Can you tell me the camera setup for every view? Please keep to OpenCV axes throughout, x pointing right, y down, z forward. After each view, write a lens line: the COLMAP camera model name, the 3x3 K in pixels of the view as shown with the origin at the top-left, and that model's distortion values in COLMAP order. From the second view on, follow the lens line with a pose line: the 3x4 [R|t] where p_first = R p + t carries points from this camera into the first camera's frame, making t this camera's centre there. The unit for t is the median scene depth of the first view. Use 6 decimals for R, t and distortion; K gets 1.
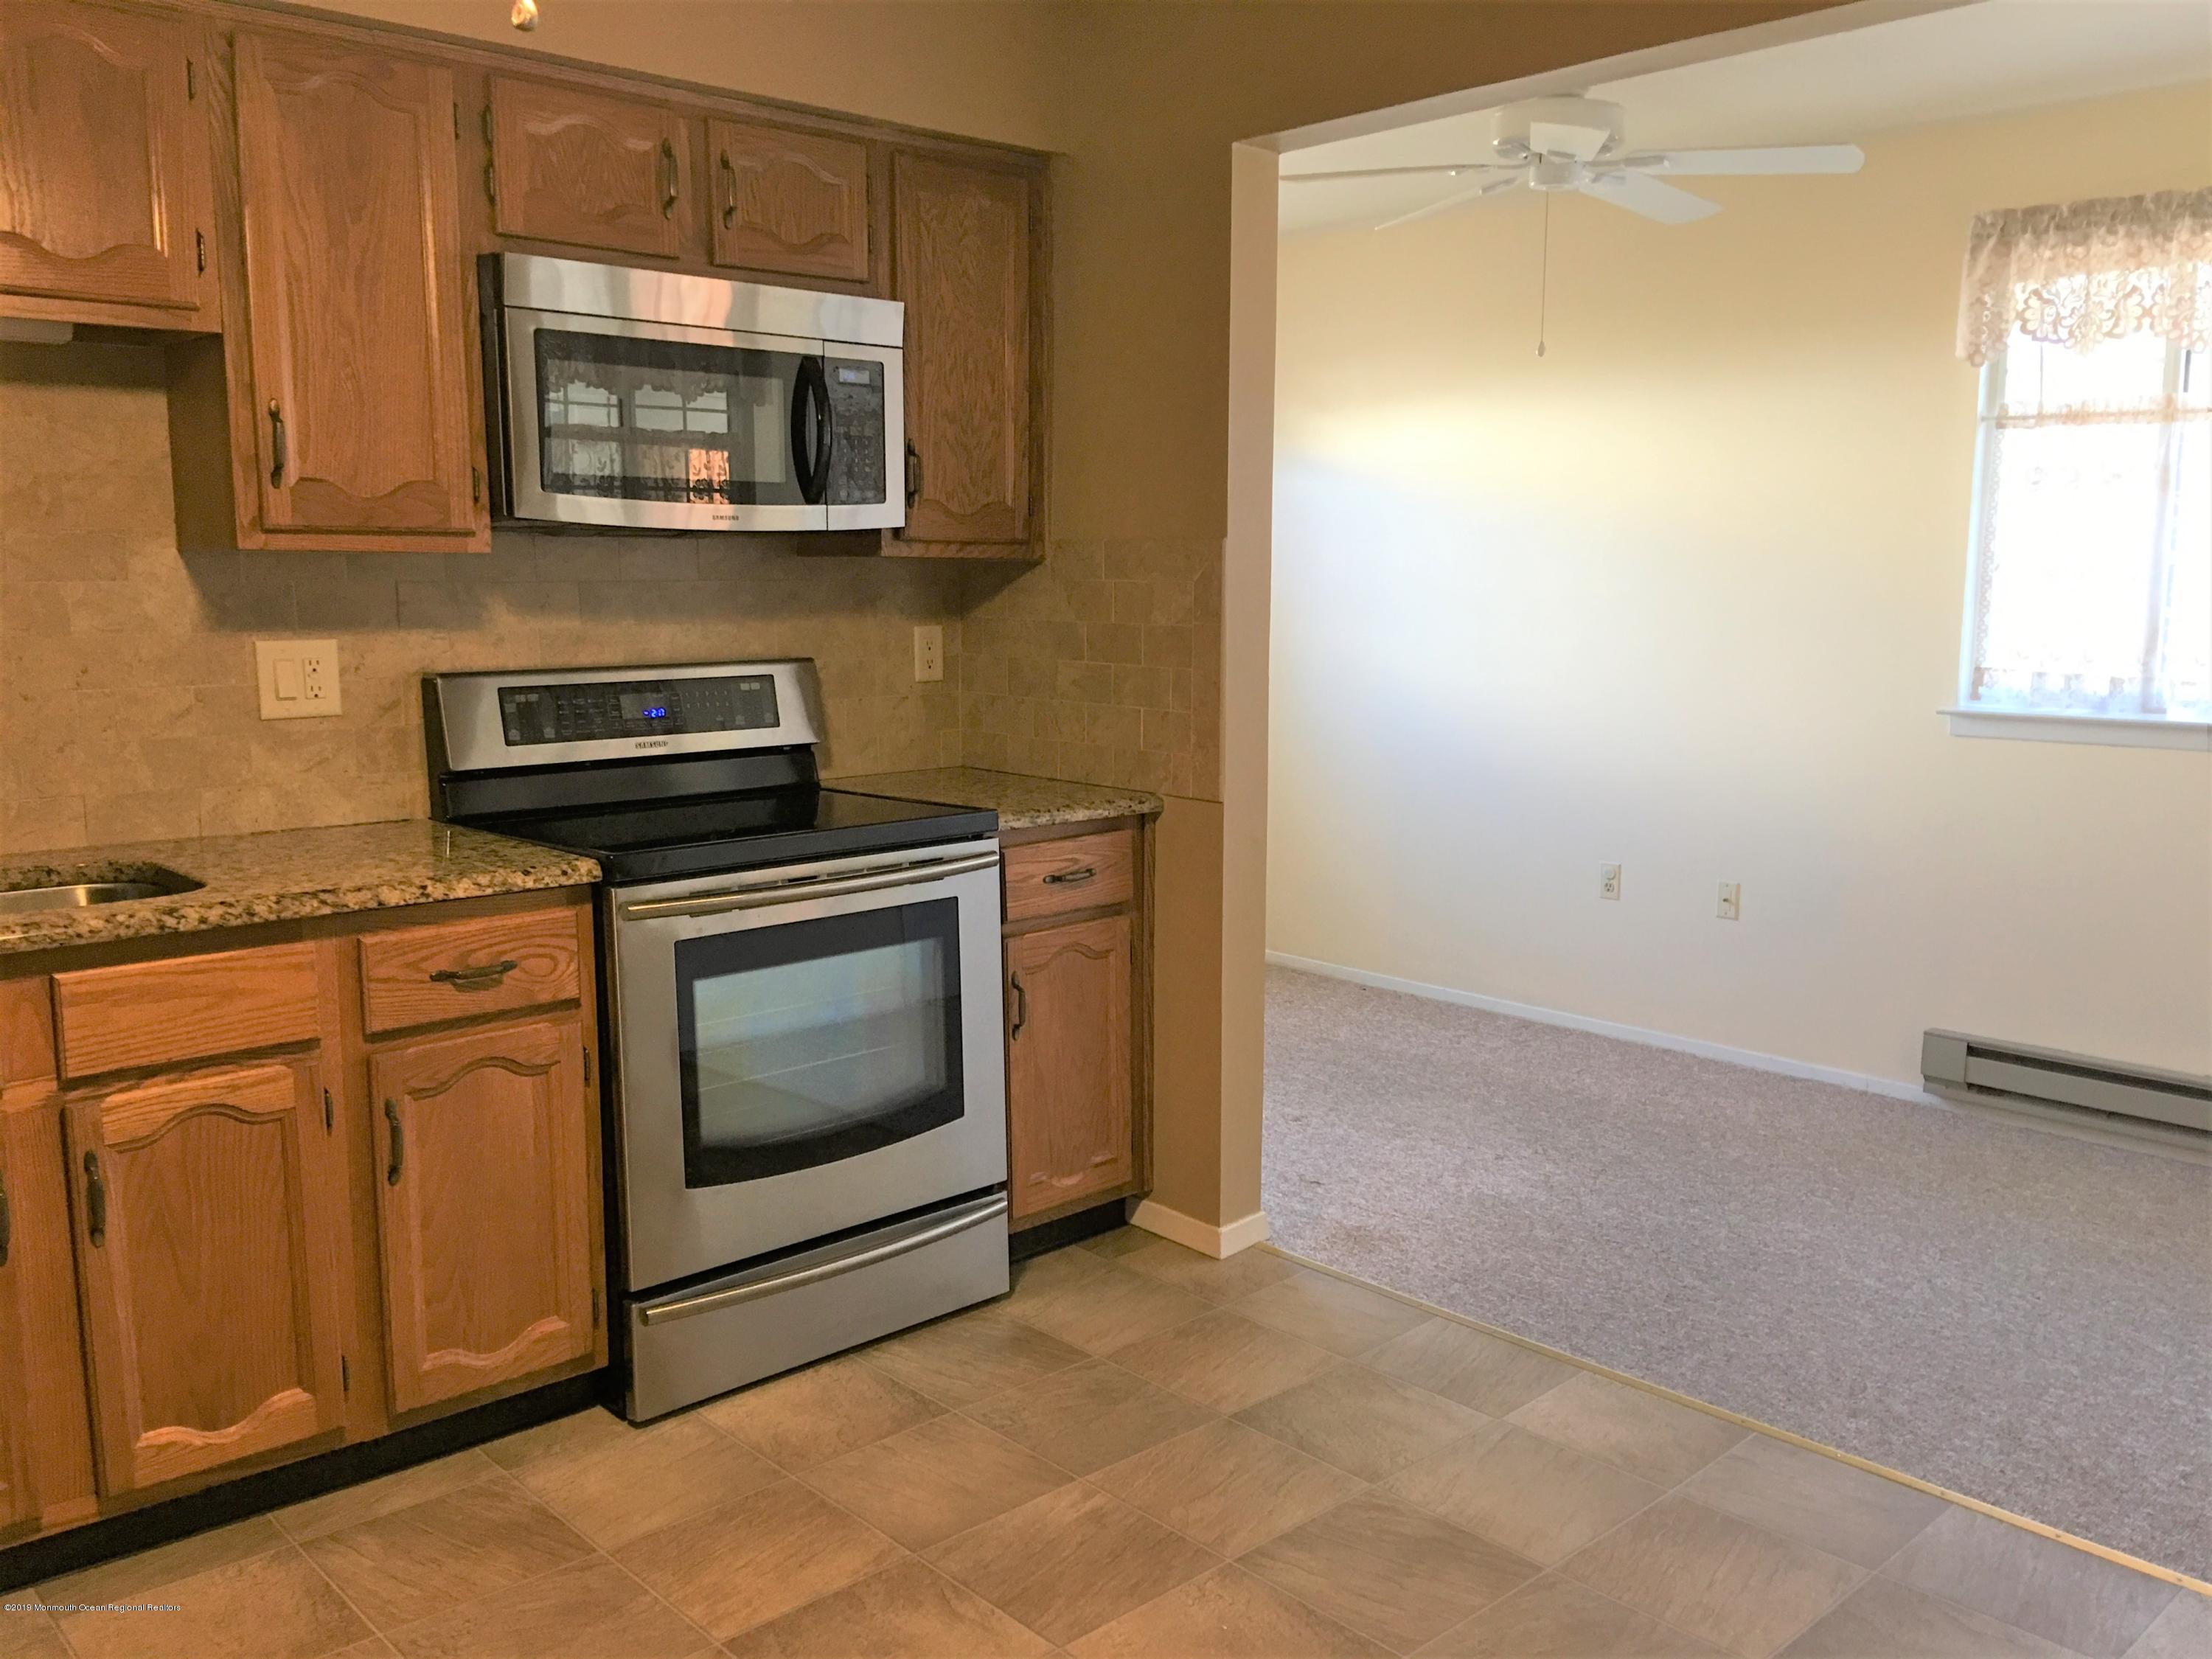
lens RADIAL K [[1859.5, 0, 1116.4], [0, 1859.5, 834.2], [0, 0, 1]] dist [0.064524, -0.102151]
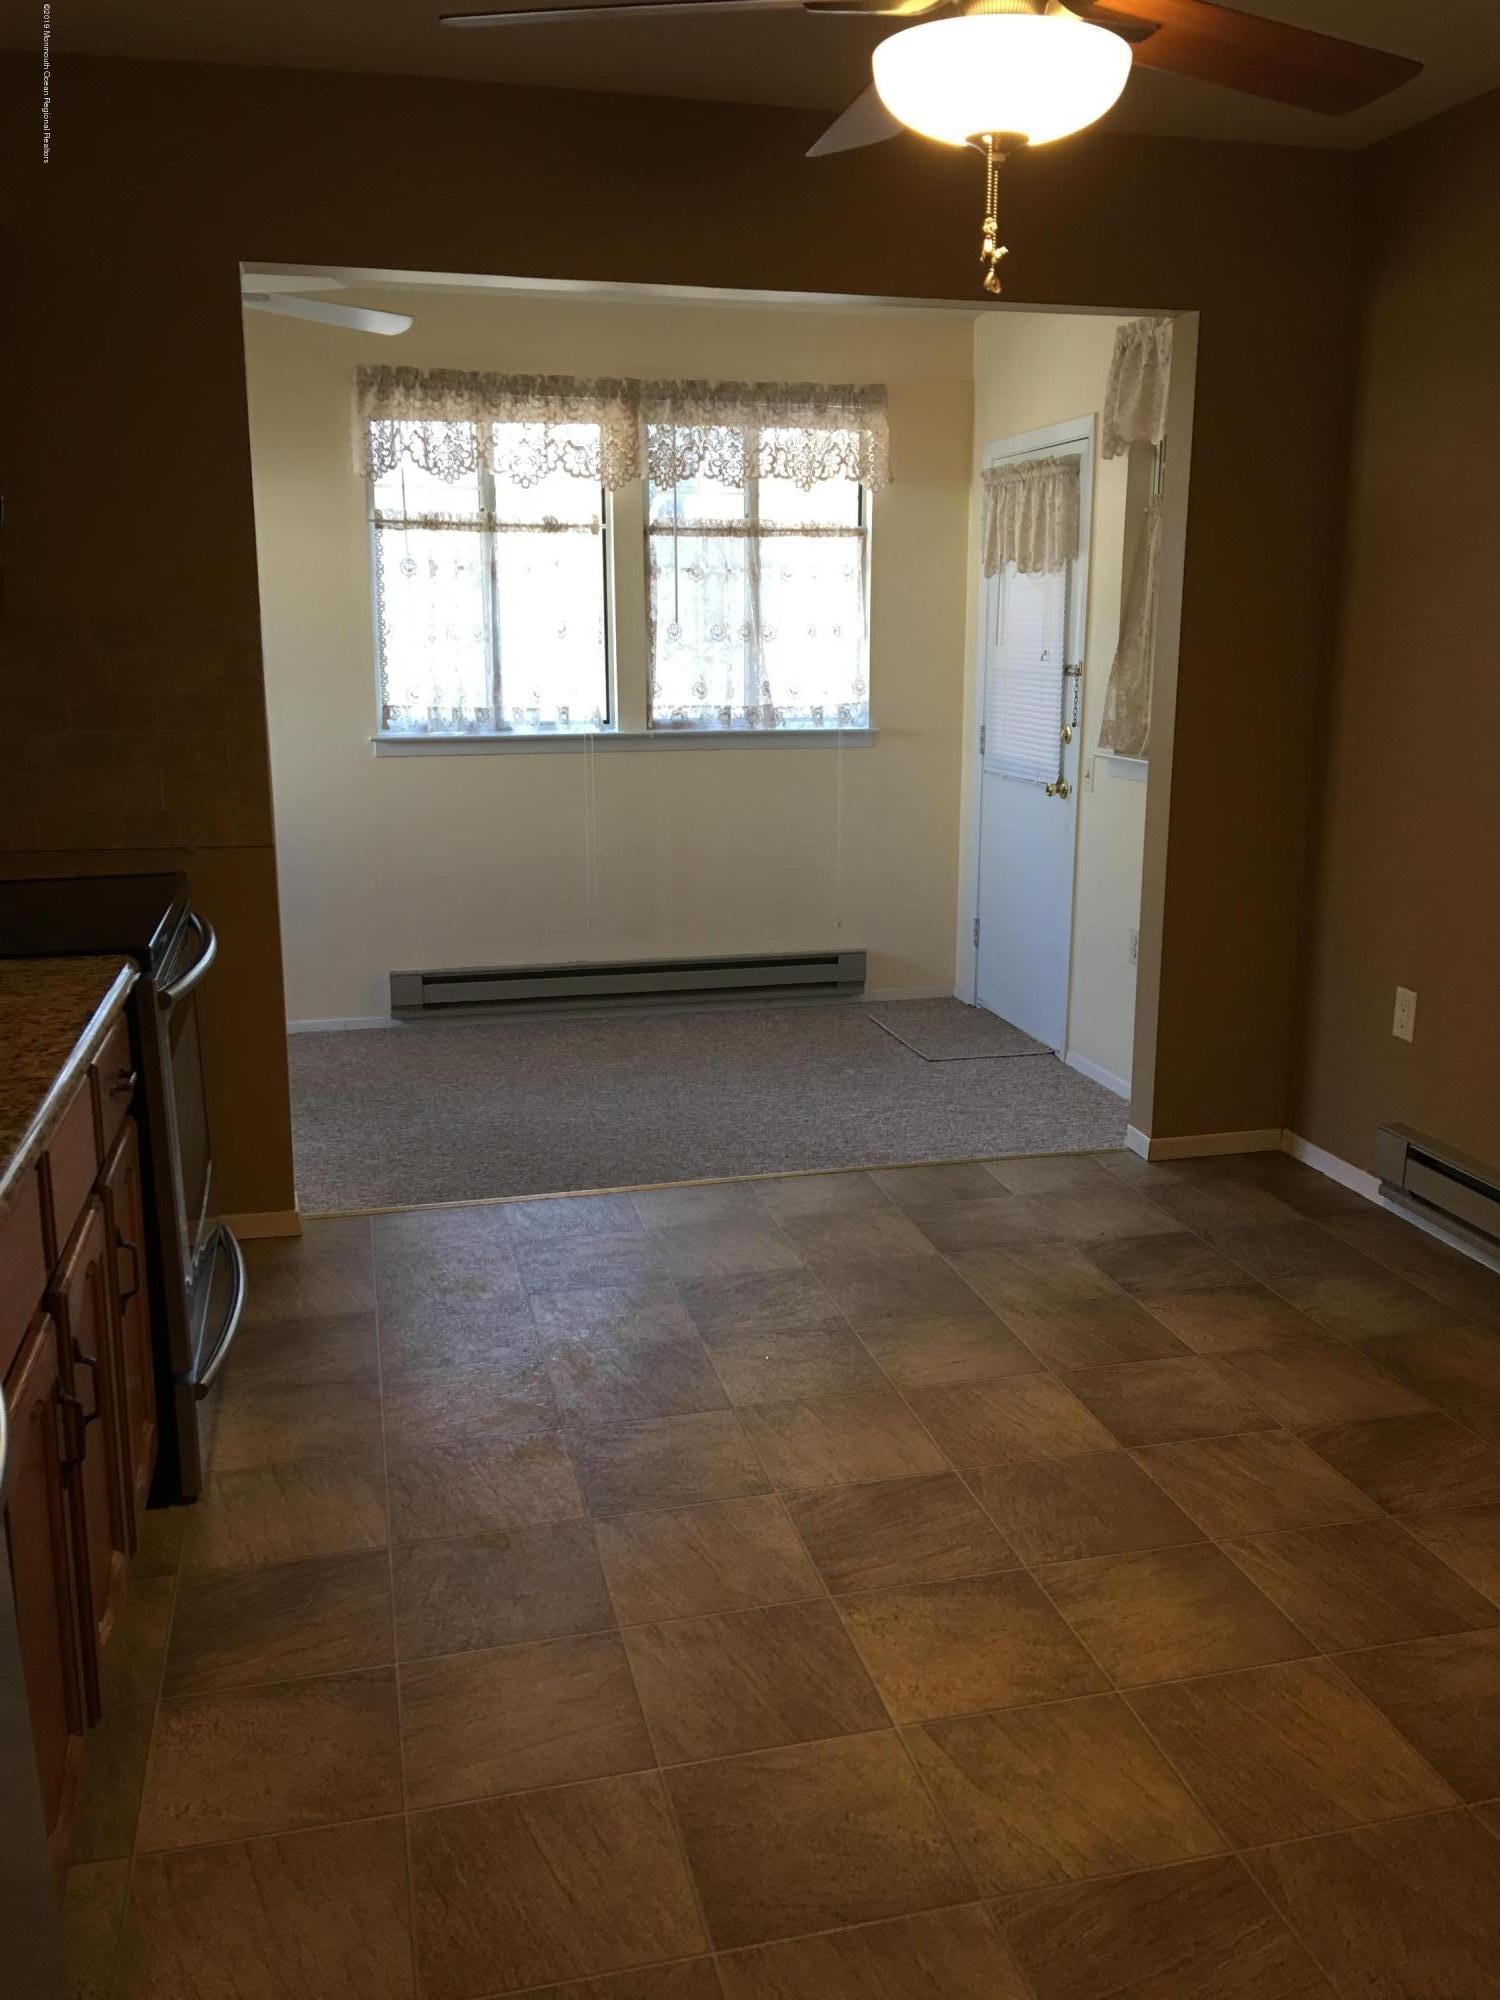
lens RADIAL K [[1681.3, 0, 757.3], [0, 1681.3, 985.1], [0, 0, 1]] dist [0.064524, -0.102151]
pose [[0.486417, -0.187943, 0.853274, -0.746090], [0.125341, 0.981500, 0.144735, -0.048996], [-0.864690, 0.036549, 0.500975, 0.228259]]
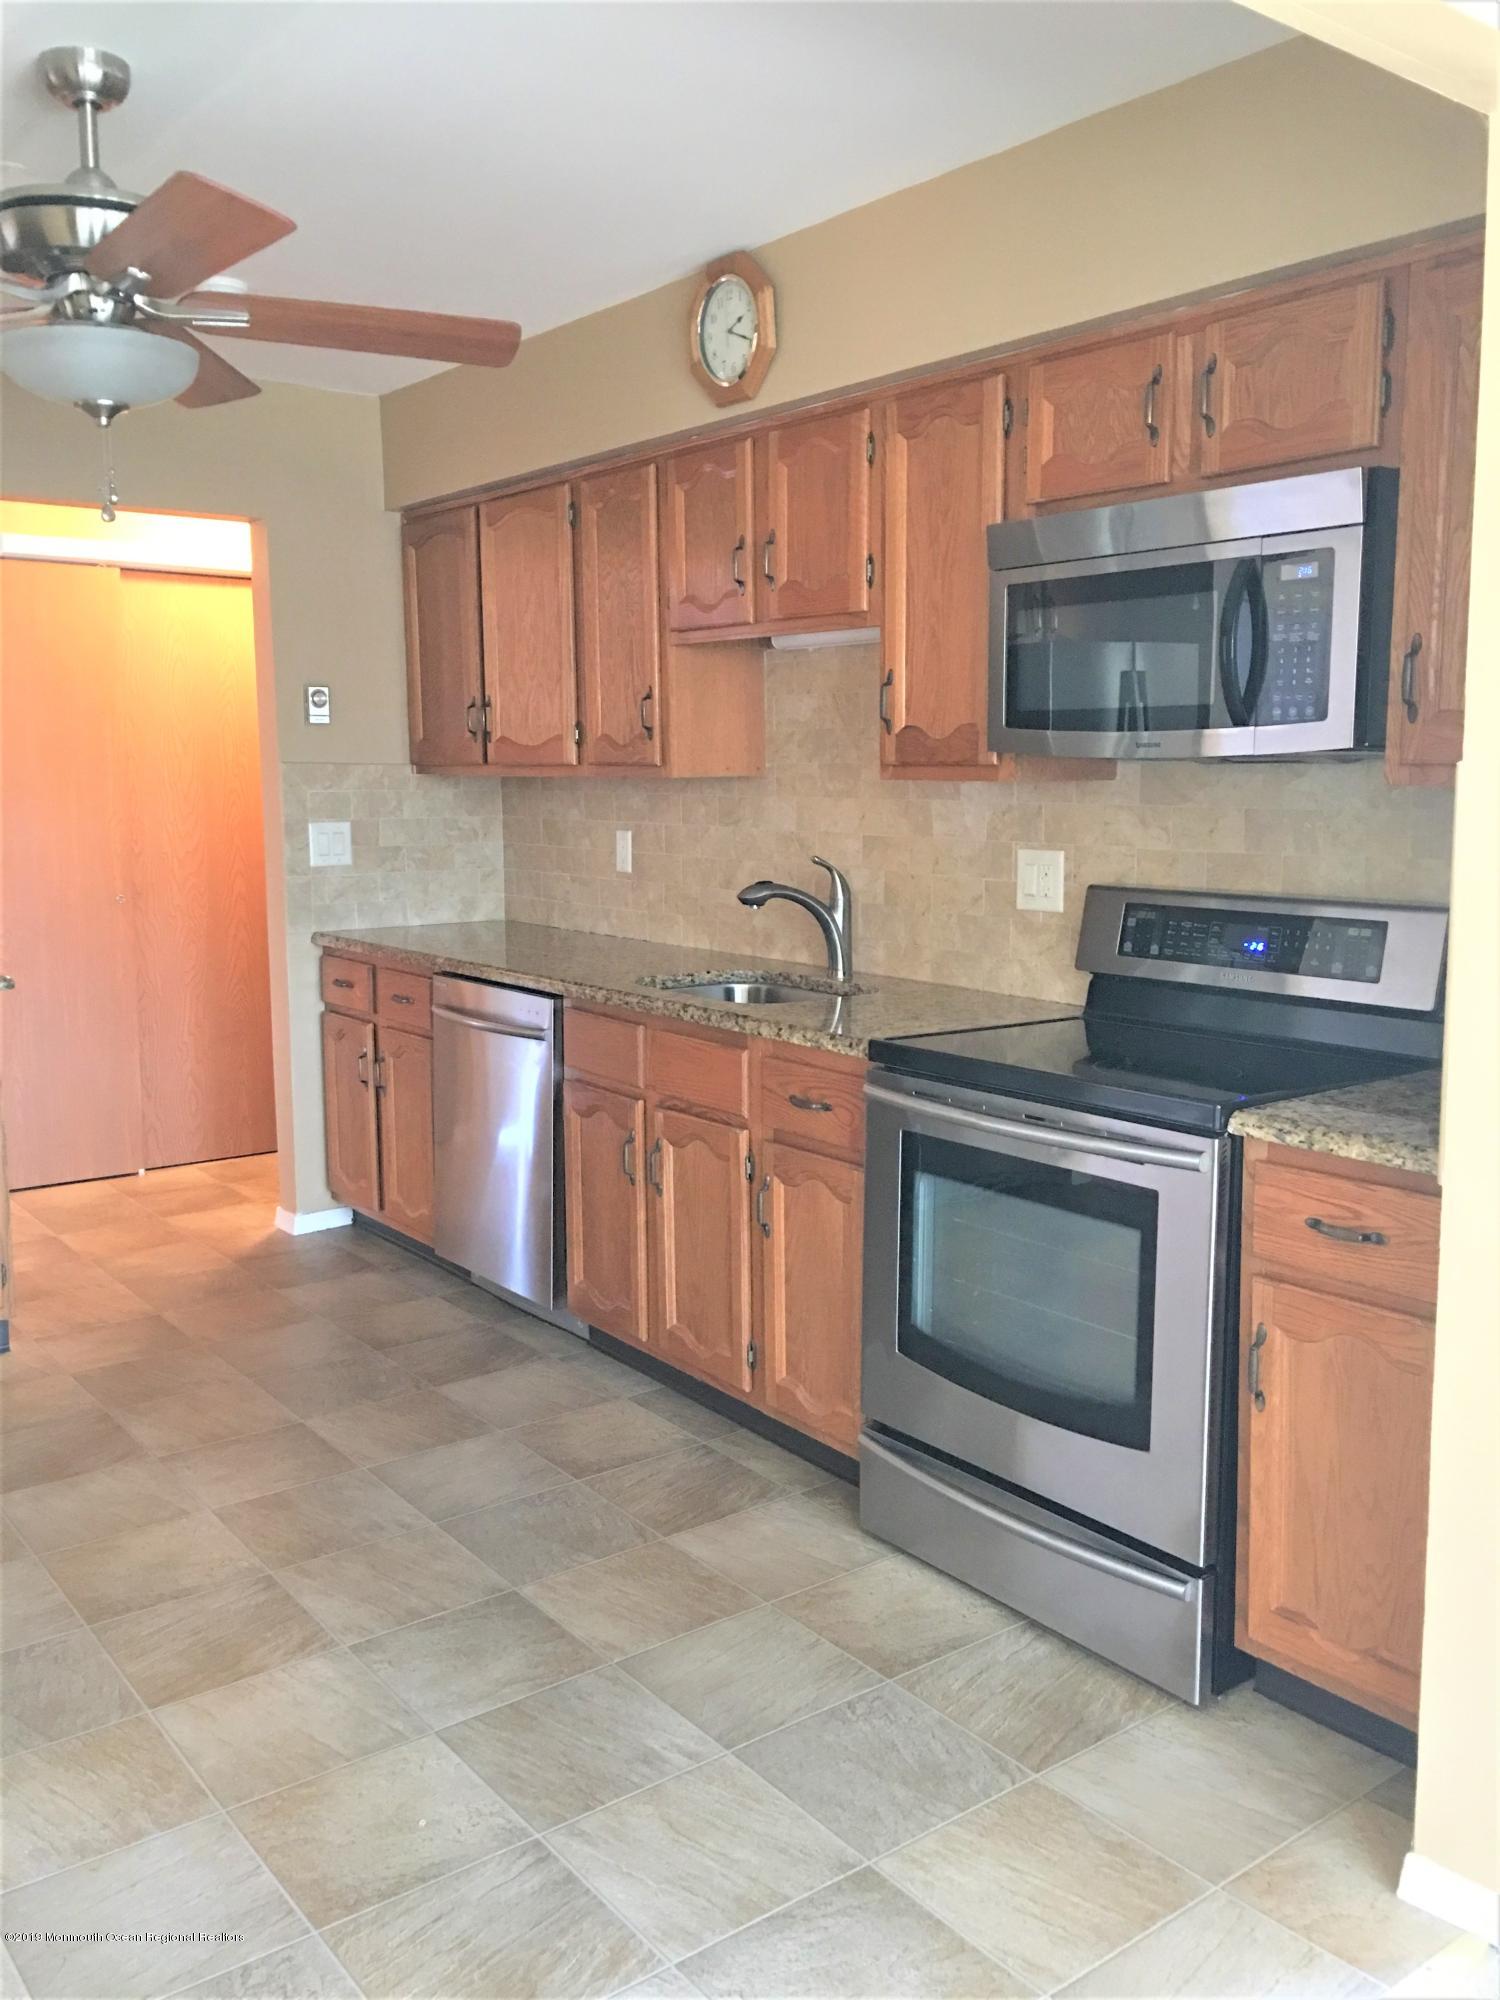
lens RADIAL K [[1681.3, 0, 788.8], [0, 1681.3, 980.3], [0, 0, 1]] dist [0.064524, -0.102151]
pose [[-0.079391, 0.126542, -0.988779, 0.652470], [-0.141692, 0.980406, 0.136847, -0.137401], [0.986722, 0.150967, -0.059905, 0.848656]]
